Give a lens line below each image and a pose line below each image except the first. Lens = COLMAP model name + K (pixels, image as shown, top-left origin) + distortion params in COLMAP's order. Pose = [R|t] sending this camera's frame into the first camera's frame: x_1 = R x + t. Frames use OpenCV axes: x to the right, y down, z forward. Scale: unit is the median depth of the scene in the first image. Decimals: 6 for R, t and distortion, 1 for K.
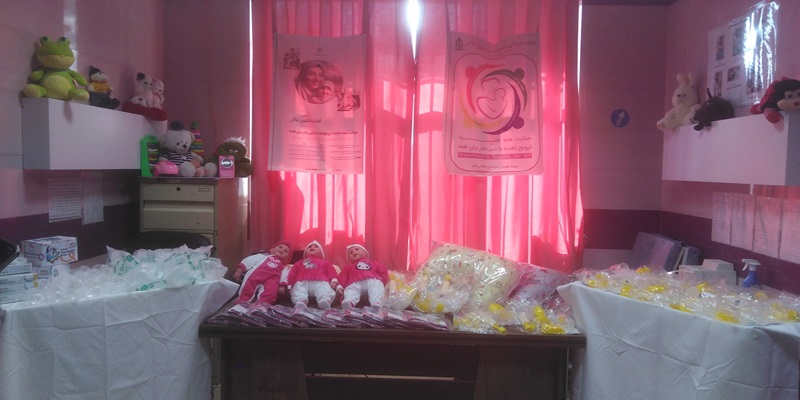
lens RADIAL K [[595.2, 0, 400.0], [0, 595.2, 200.0], [0, 0, 1]] dist [0.011652, -0.007584]
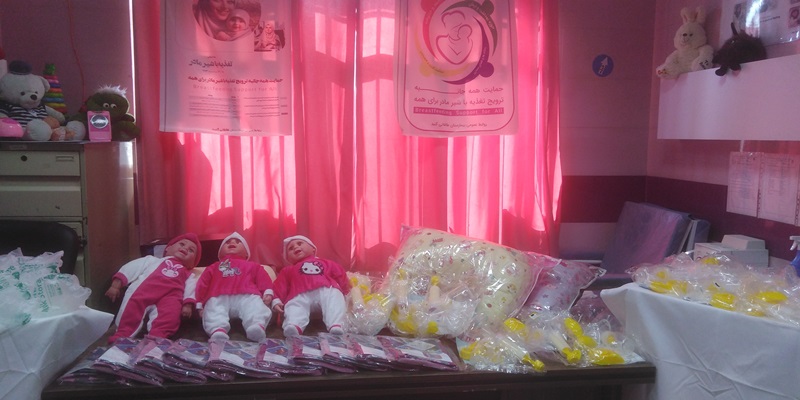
lens RADIAL K [[595.2, 0, 400.0], [0, 595.2, 200.0], [0, 0, 1]] dist [0.011652, -0.007584]
pose [[0.987756, -0.025211, 0.153954, -0.046178], [0.016566, 0.998226, 0.057181, -0.002556], [-0.155122, -0.053930, 0.986422, 0.230870]]
